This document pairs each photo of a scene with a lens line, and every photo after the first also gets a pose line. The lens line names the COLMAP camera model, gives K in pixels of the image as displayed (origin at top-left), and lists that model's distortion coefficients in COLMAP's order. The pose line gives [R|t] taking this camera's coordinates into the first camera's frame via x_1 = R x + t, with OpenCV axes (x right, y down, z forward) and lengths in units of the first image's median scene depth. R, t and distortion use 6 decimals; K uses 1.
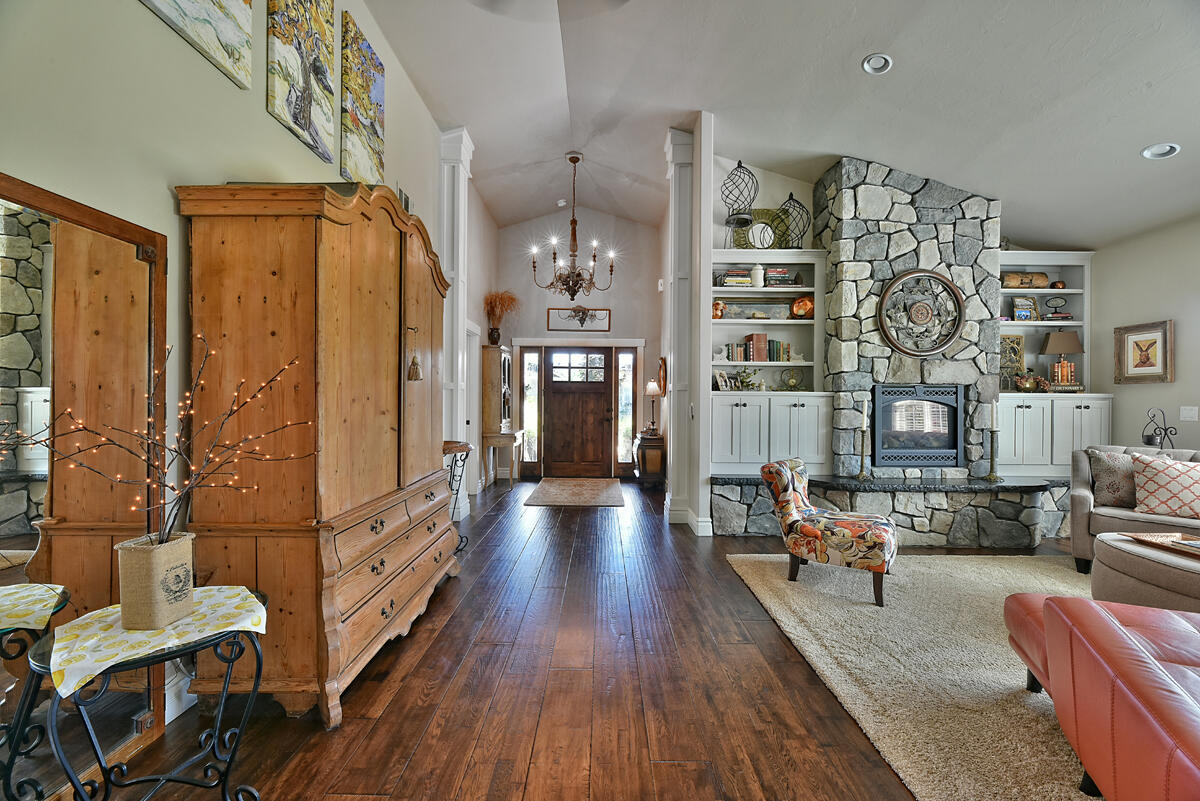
lens RADIAL K [[482.7, 0, 600.0], [0, 482.7, 403.3], [0, 0, 1]] dist [0.000885, -0.003798]
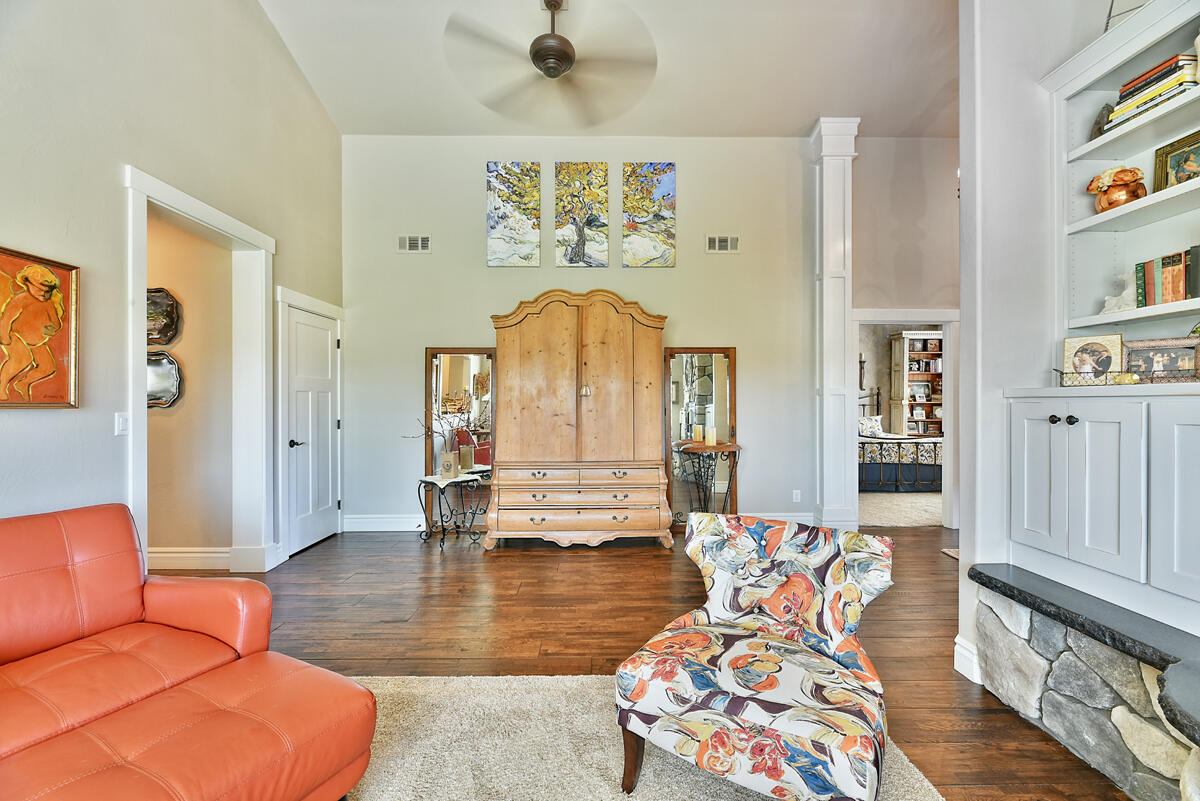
lens RADIAL K [[482.7, 0, 602.7], [0, 482.7, 403.9], [0, 0, 1]] dist [0.000885, -0.003798]
pose [[0.017283, -0.006282, -0.999831, 0.693544], [-0.001527, 0.999979, -0.006310, -0.006627], [0.999849, 0.001636, 0.017273, 0.592865]]
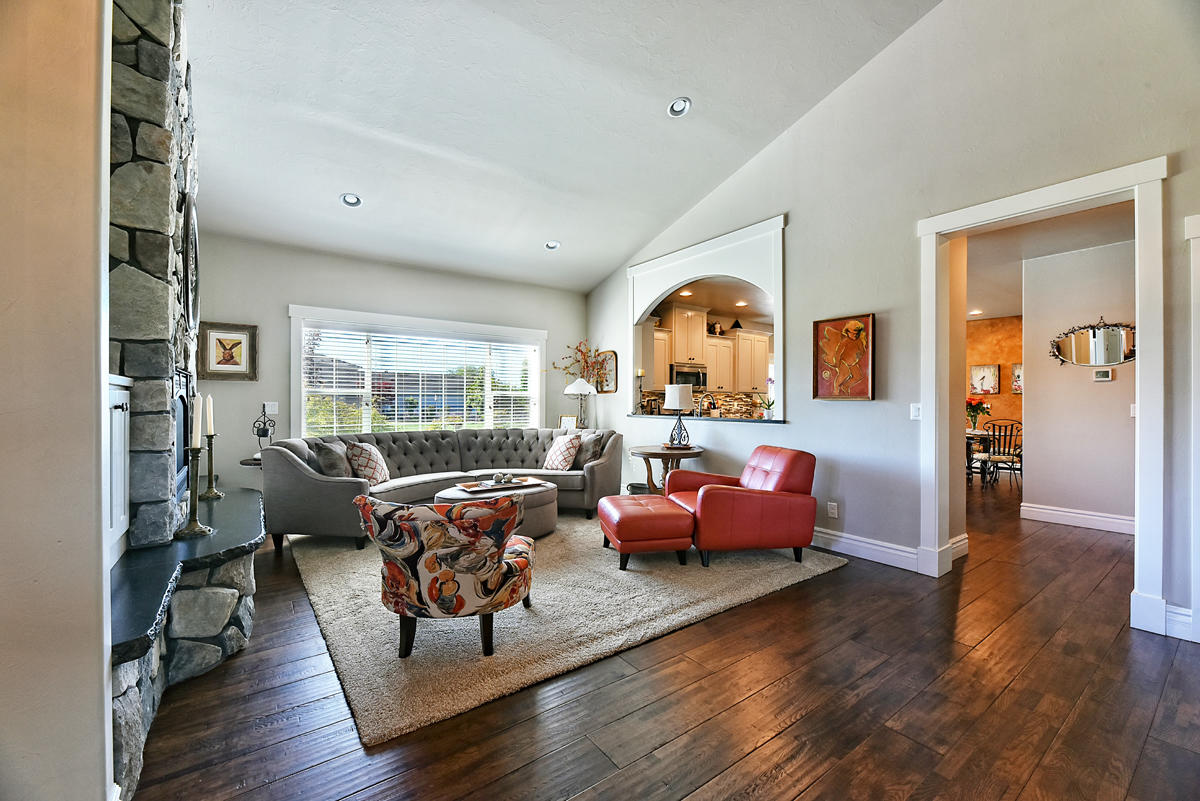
lens RADIAL K [[482.7, 0, 600.1], [0, 482.7, 402.7], [0, 0, 1]] dist [0.000885, -0.003798]
pose [[-0.593252, -0.010498, 0.804948, -0.186461], [-0.004453, 0.999942, 0.009759, -0.005657], [-0.805004, 0.002205, -0.593265, 0.906514]]
